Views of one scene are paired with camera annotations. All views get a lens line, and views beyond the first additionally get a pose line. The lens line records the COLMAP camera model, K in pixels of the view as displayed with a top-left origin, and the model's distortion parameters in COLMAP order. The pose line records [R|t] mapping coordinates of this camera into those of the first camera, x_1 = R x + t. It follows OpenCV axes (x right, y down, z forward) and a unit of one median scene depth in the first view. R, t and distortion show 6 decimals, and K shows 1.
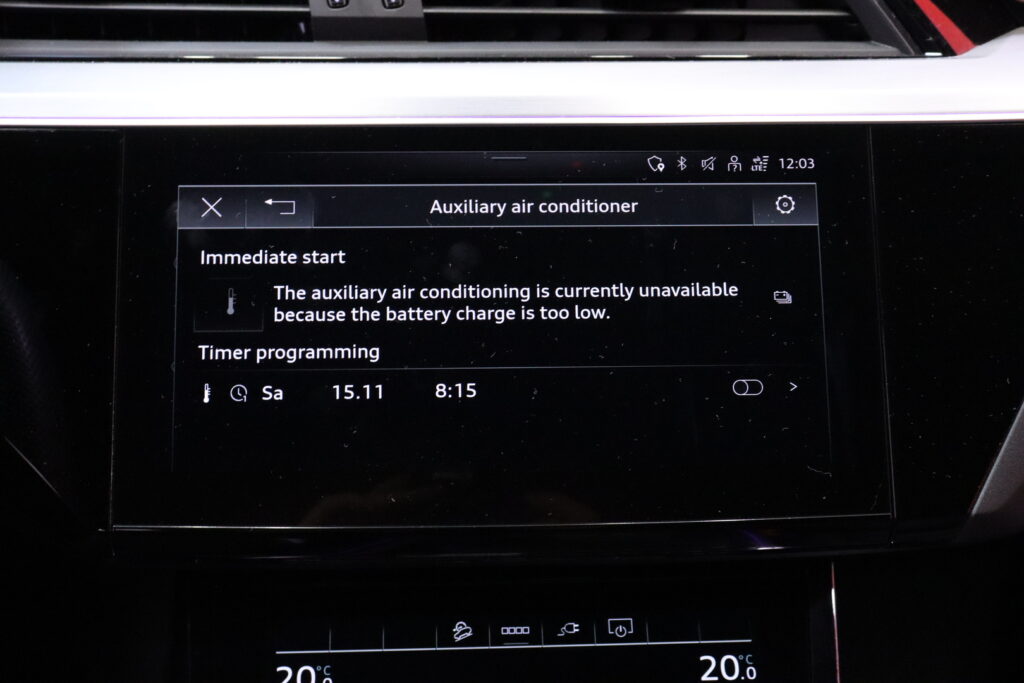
lens RADIAL K [[1301.2, 0, 512.0], [0, 1301.2, 341.5], [0, 0, 1]] dist [-0.022257, 0.072652]
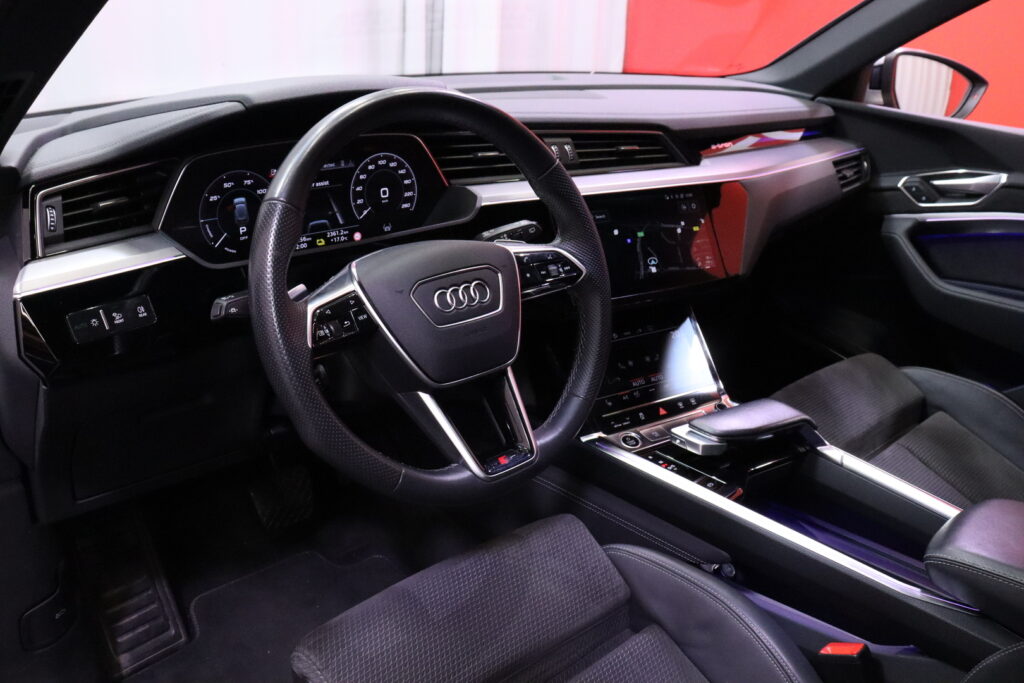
lens RADIAL K [[857.9, 0, 512.0], [0, 857.9, 341.5], [0, 0, 1]] dist [-0.170452, 0.154618]
pose [[0.873538, -0.159459, 0.459897, -1.340382], [0.156425, 0.986665, 0.044987, 0.090761], [-0.460938, 0.032641, 0.886832, -0.911847]]
